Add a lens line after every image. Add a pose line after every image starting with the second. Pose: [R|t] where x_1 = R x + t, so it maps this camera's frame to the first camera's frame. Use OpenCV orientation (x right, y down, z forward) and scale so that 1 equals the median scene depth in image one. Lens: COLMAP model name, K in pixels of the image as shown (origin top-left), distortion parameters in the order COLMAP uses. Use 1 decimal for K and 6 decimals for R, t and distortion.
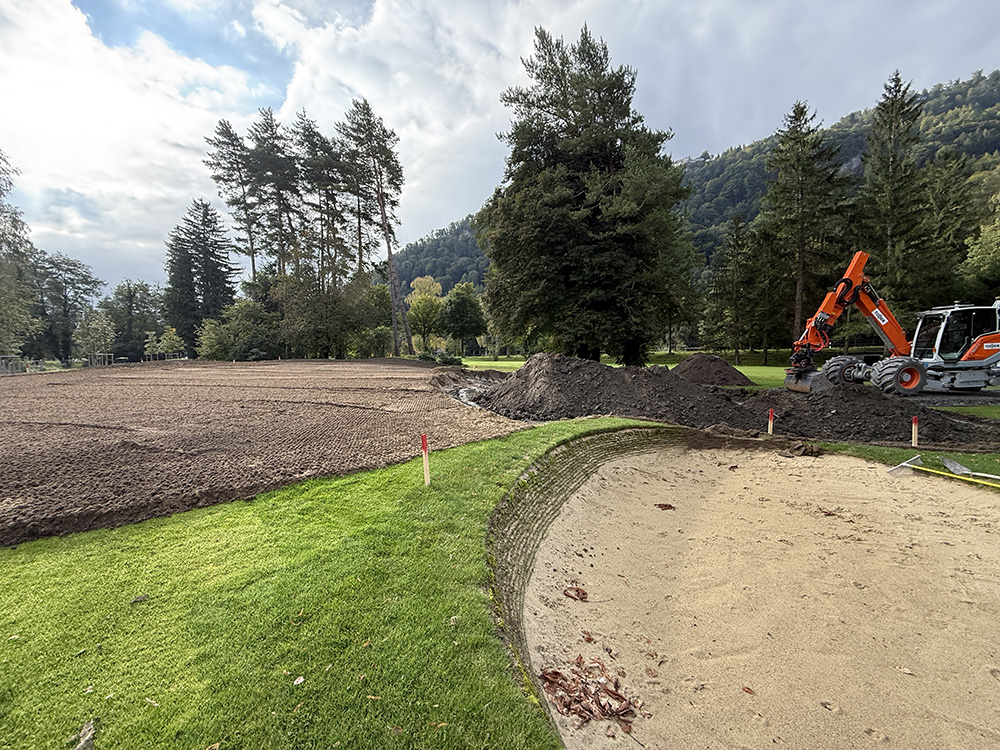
lens RADIAL K [[397.0, 0, 496.3], [0, 397.0, 375.0], [0, 0, 1]] dist [0.001825, 0.000082]
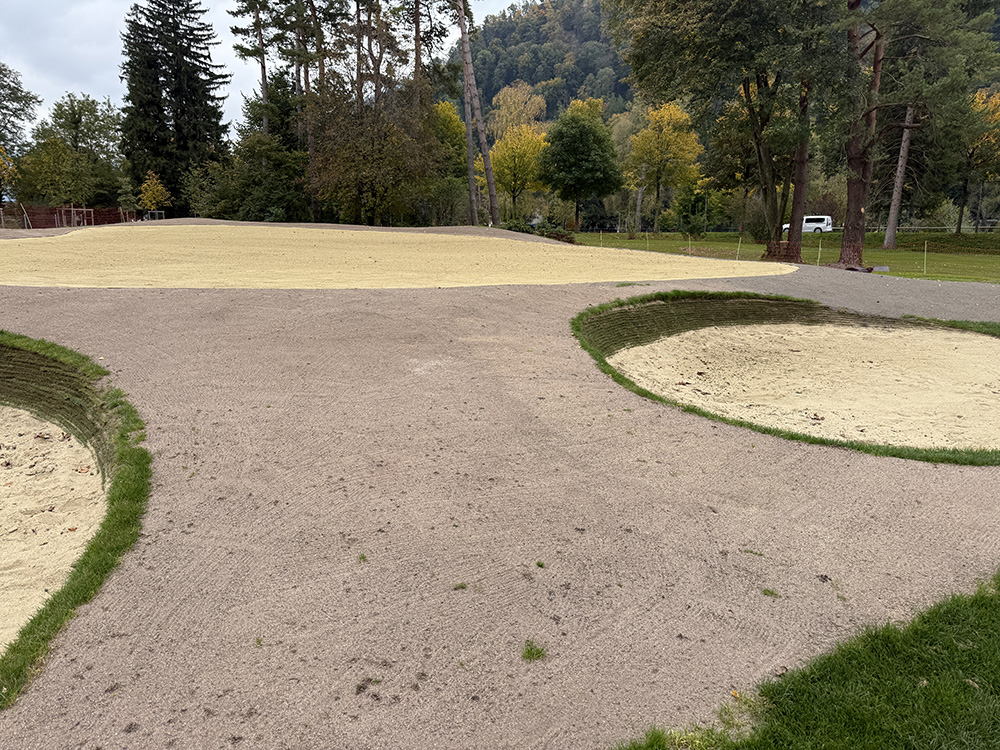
lens RADIAL K [[705.0, 0, 495.7], [0, 705.0, 379.5], [0, 0, 1]] dist [0.044811, -0.046617]
pose [[0.980394, 0.068363, -0.184808, 0.014082], [-0.038402, 0.986193, 0.161087, 0.013987], [0.193269, -0.150832, 0.969483, -0.133824]]
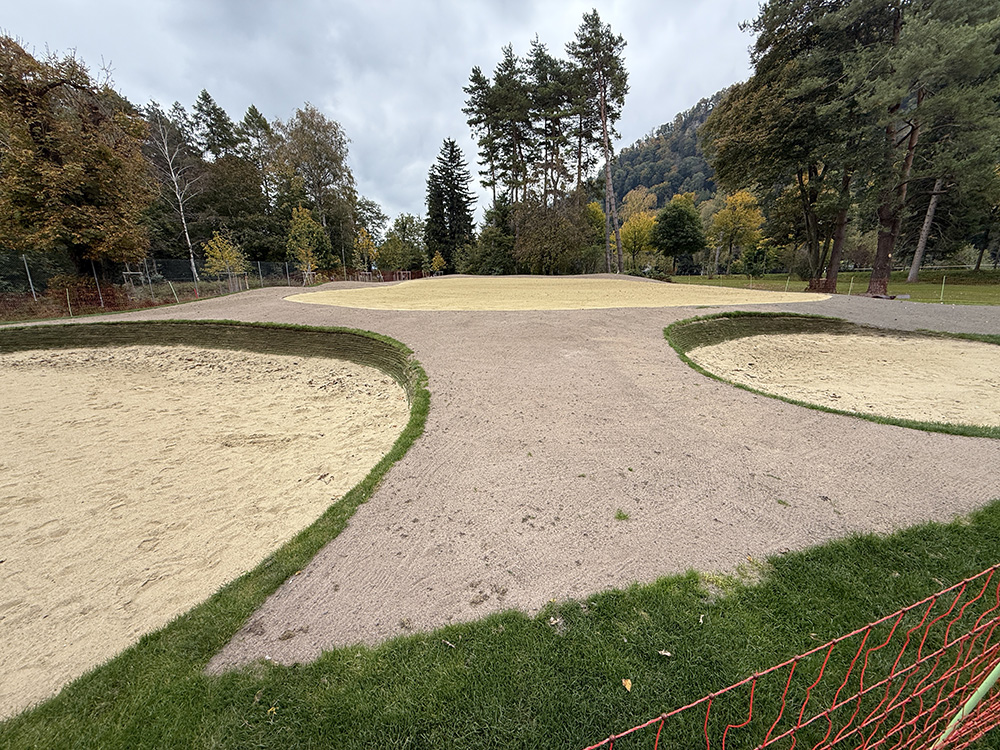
lens RADIAL K [[397.0, 0, 496.0], [0, 397.0, 374.8], [0, 0, 1]] dist [0.001825, 0.000082]
pose [[0.880285, 0.117258, -0.459727, 0.015994], [-0.025269, 0.979190, 0.201368, 0.014213], [0.473772, -0.165644, 0.864929, -0.135131]]
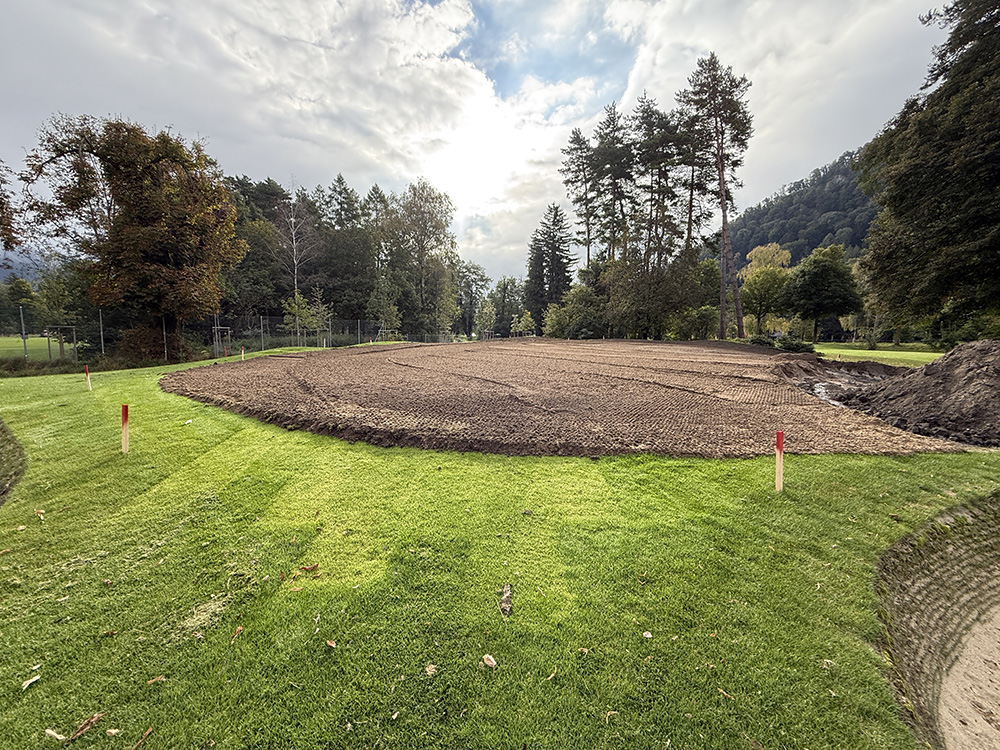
lens RADIAL K [[397.0, 0, 497.7], [0, 397.0, 376.2], [0, 0, 1]] dist [0.001825, 0.000082]
pose [[0.729925, 0.094043, -0.677027, -0.005467], [-0.060123, 0.995484, 0.073458, 0.000637], [0.680878, -0.012914, 0.732283, -0.002506]]
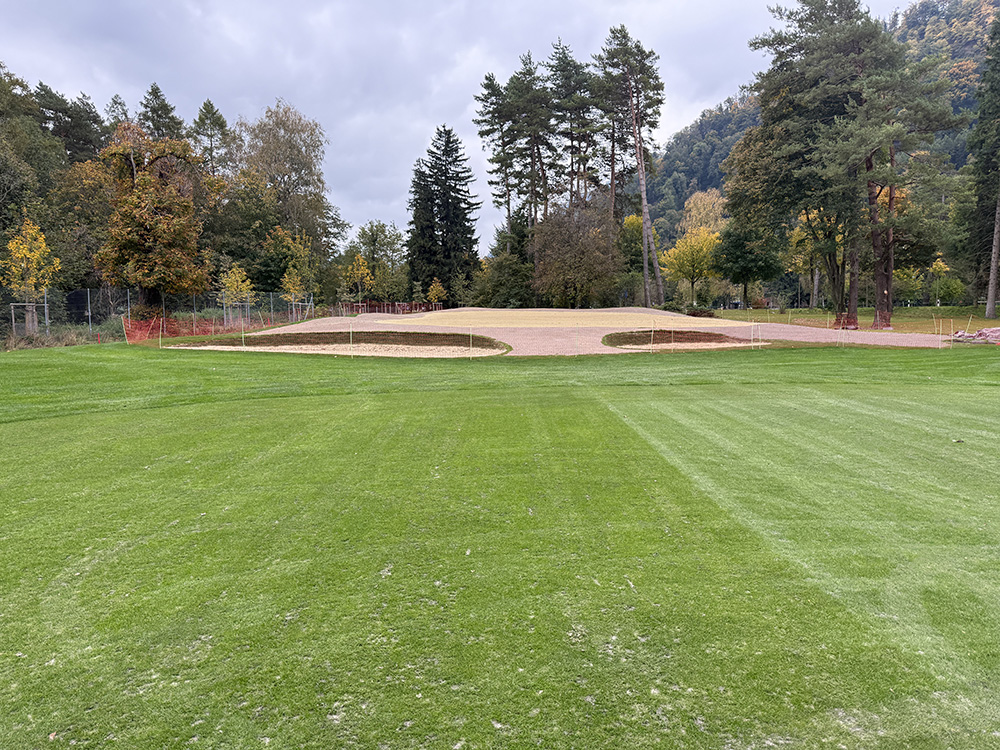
lens RADIAL K [[705.0, 0, 493.3], [0, 705.0, 388.4], [0, 0, 1]] dist [0.044811, -0.046617]
pose [[0.876421, 0.061919, -0.477549, 0.237469], [-0.031076, 0.996904, 0.072226, 0.034783], [0.480543, -0.048460, 0.875631, -0.605239]]
